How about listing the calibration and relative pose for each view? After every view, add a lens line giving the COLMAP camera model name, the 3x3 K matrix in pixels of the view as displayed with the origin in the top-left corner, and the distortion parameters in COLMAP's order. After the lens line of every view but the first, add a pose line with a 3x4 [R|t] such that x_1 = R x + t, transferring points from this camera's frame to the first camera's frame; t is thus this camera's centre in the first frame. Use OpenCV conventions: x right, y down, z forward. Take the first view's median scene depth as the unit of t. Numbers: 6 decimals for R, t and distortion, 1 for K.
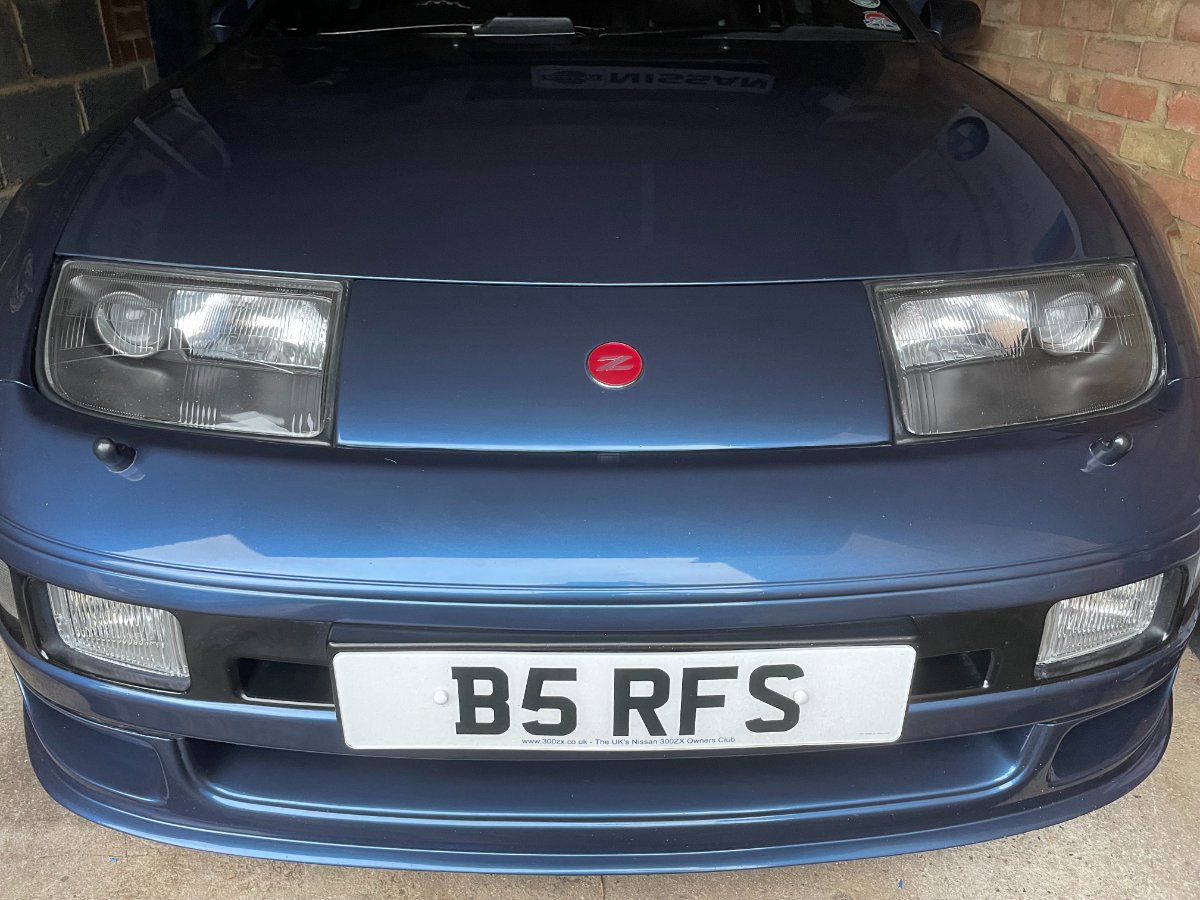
lens RADIAL K [[907.1, 0, 600.0], [0, 907.1, 450.0], [0, 0, 1]] dist [0.079426, -0.104927]
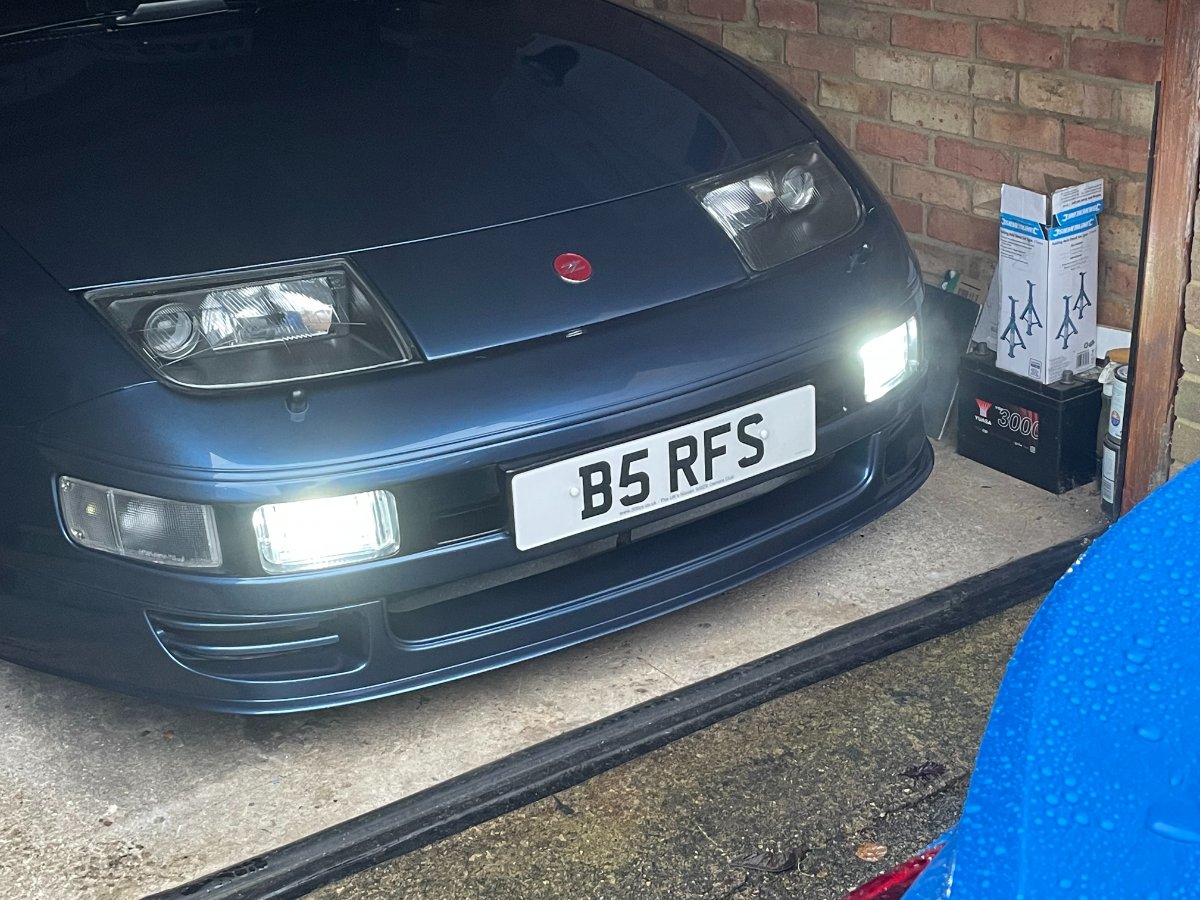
lens RADIAL K [[1661.3, 0, 600.0], [0, 1661.3, 450.0], [0, 0, 1]] dist [0.145827, -0.317509]
pose [[0.846517, -0.253879, 0.467925, -1.330710], [0.289504, 0.957167, -0.004415, 0.217162], [-0.446761, 0.139203, 0.883757, -1.373801]]
